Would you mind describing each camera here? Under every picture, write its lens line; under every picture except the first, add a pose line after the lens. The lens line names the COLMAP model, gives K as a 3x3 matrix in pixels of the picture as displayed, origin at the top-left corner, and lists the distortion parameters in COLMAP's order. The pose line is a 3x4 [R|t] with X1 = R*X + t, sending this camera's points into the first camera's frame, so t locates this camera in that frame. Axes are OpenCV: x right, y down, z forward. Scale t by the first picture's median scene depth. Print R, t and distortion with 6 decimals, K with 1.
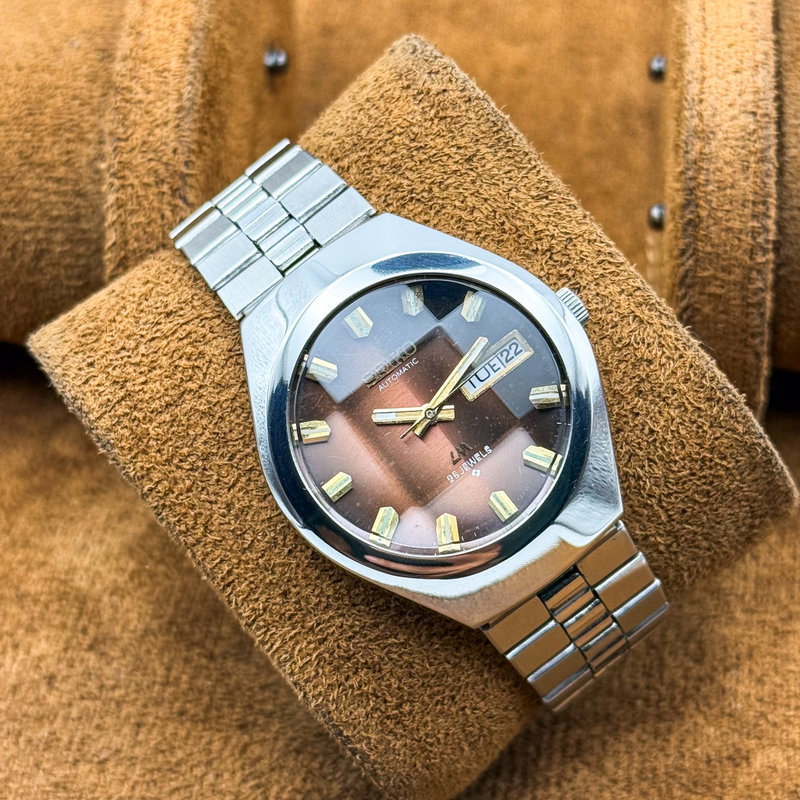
lens RADIAL K [[2084.3, 0, 400.0], [0, 2084.3, 400.0], [0, 0, 1]] dist [0.008494, 0.646980]
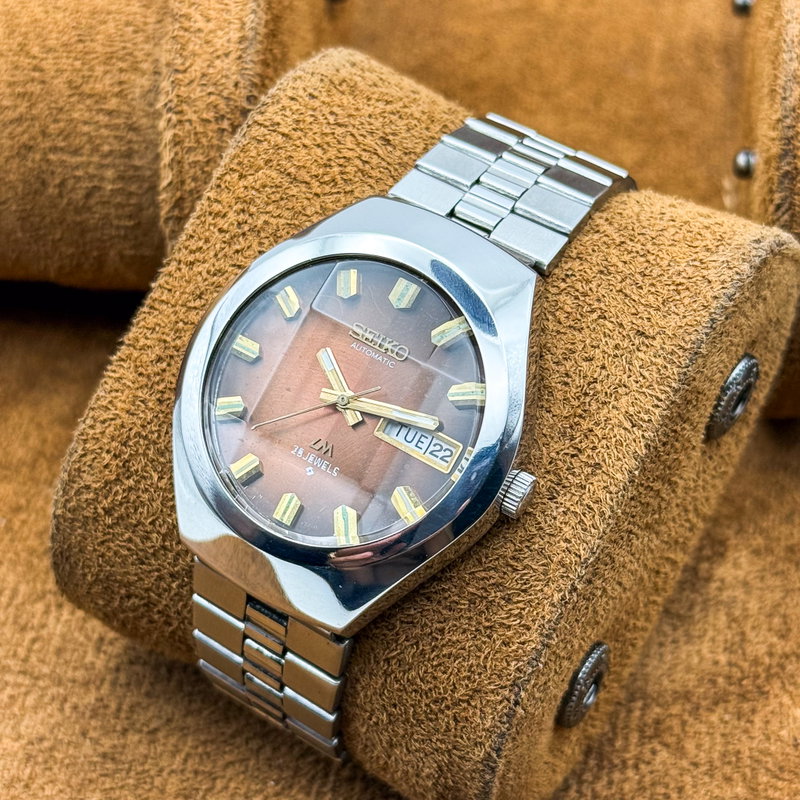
lens RADIAL K [[2084.3, 0, 400.0], [0, 2084.3, 400.0], [0, 0, 1]] dist [0.008494, 0.646980]
pose [[0.365577, 0.884171, -0.290853, 0.289175], [-0.860076, 0.440354, 0.257601, -0.249845], [0.355841, 0.155983, 0.921437, 0.125573]]
